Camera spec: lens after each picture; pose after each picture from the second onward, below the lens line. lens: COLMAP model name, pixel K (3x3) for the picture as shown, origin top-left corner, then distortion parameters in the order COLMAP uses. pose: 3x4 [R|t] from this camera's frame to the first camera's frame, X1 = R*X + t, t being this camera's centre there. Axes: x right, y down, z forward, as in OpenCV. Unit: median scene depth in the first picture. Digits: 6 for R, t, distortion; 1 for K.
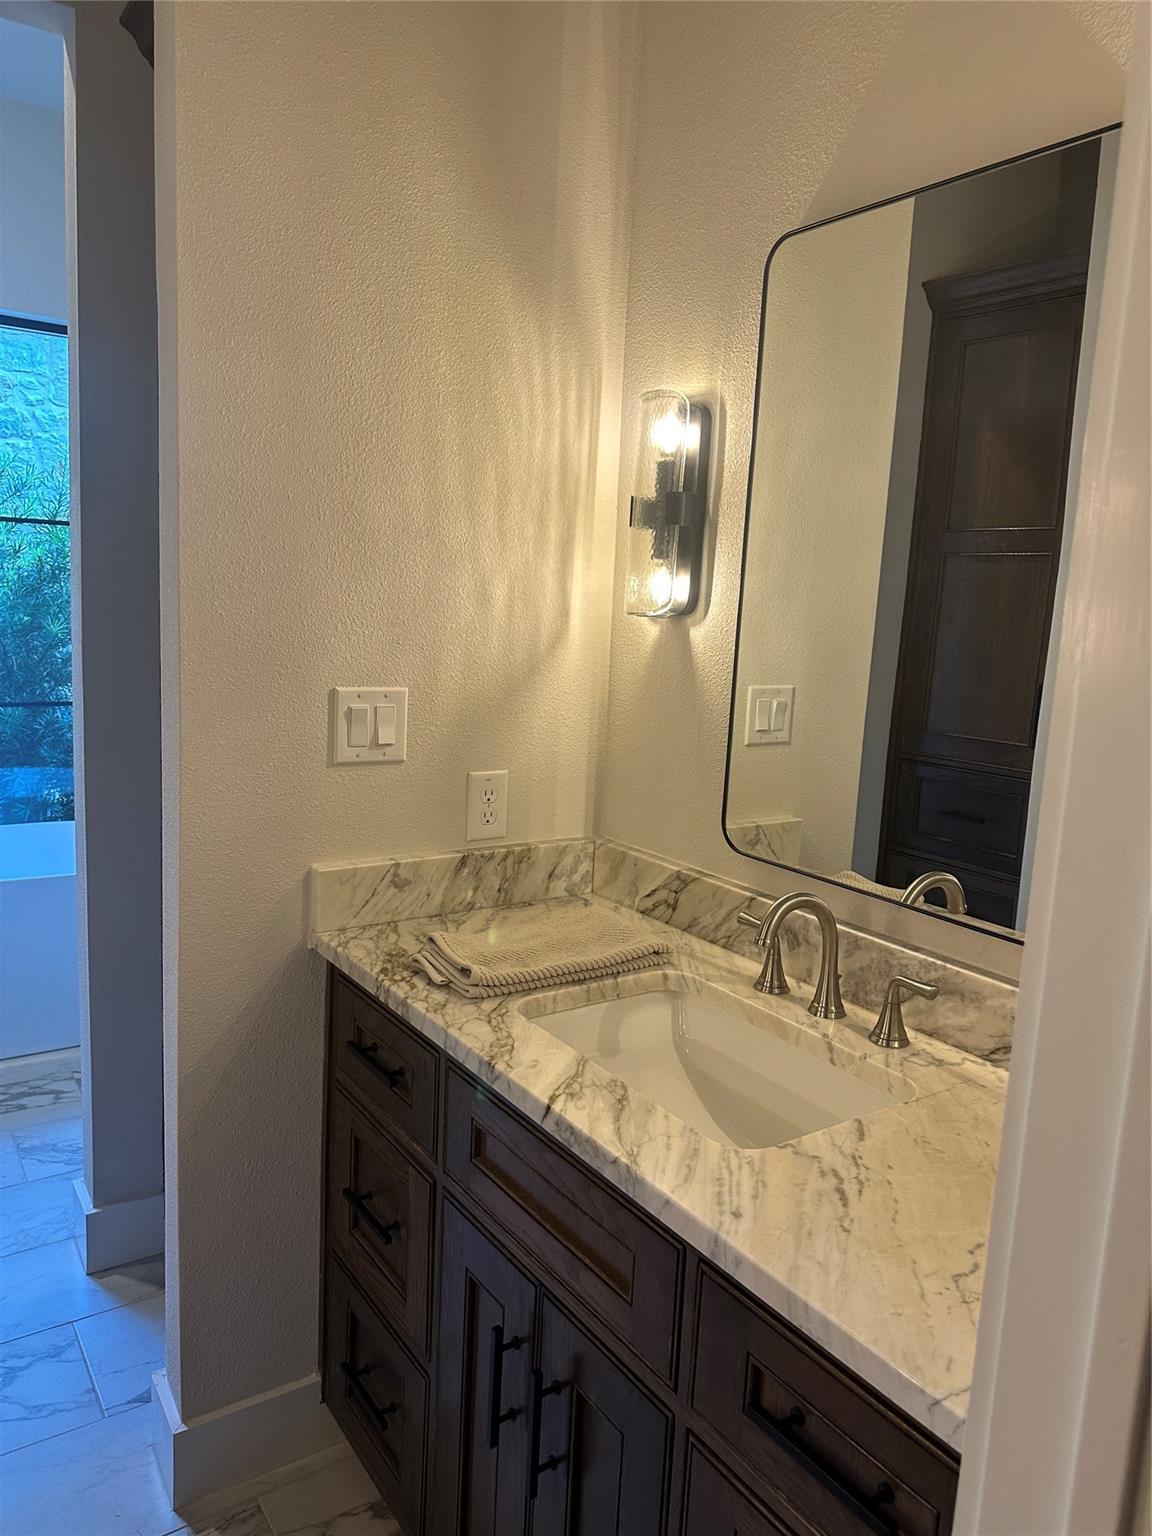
lens RADIAL K [[1090.4, 0, 572.6], [0, 1090.4, 775.7], [0, 0, 1]] dist [-0.004314, 0.001389]
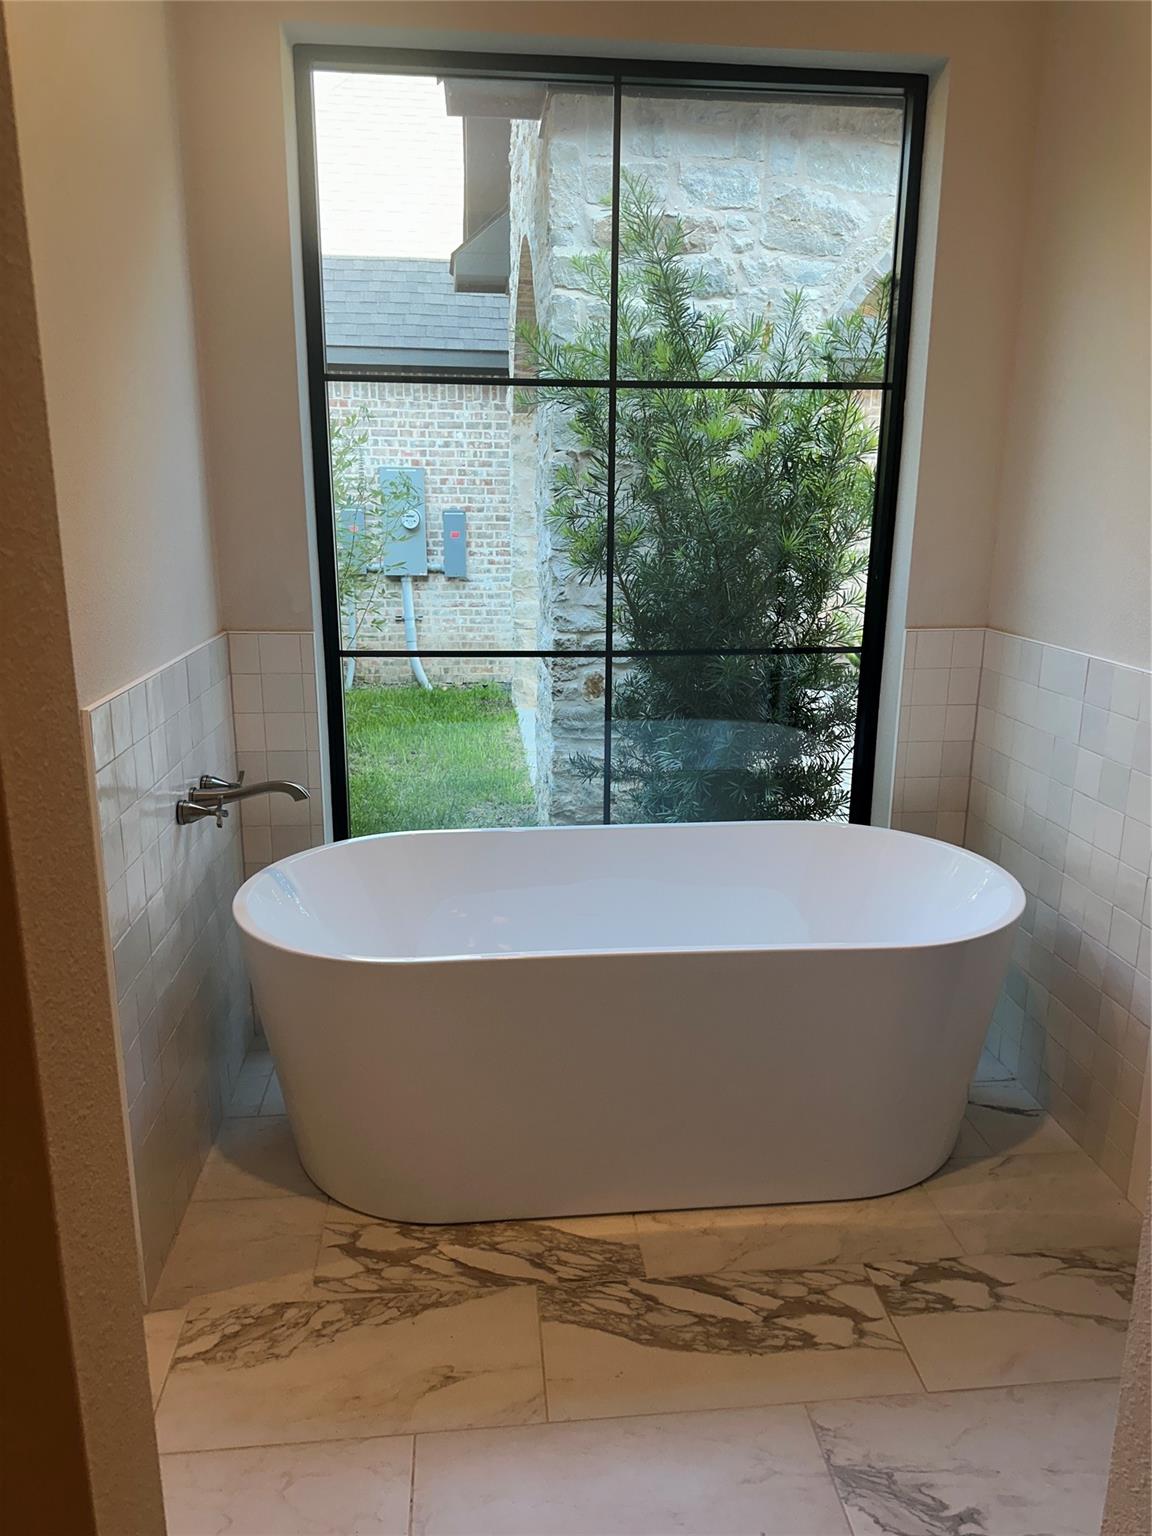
lens RADIAL K [[1090.4, 0, 575.7], [0, 1090.4, 763.8], [0, 0, 1]] dist [-0.004314, 0.001389]
pose [[0.879356, 0.074356, -0.470324, -0.208319], [-0.037711, 0.995505, 0.086876, -0.040398], [0.474670, -0.058659, 0.878207, 0.242610]]
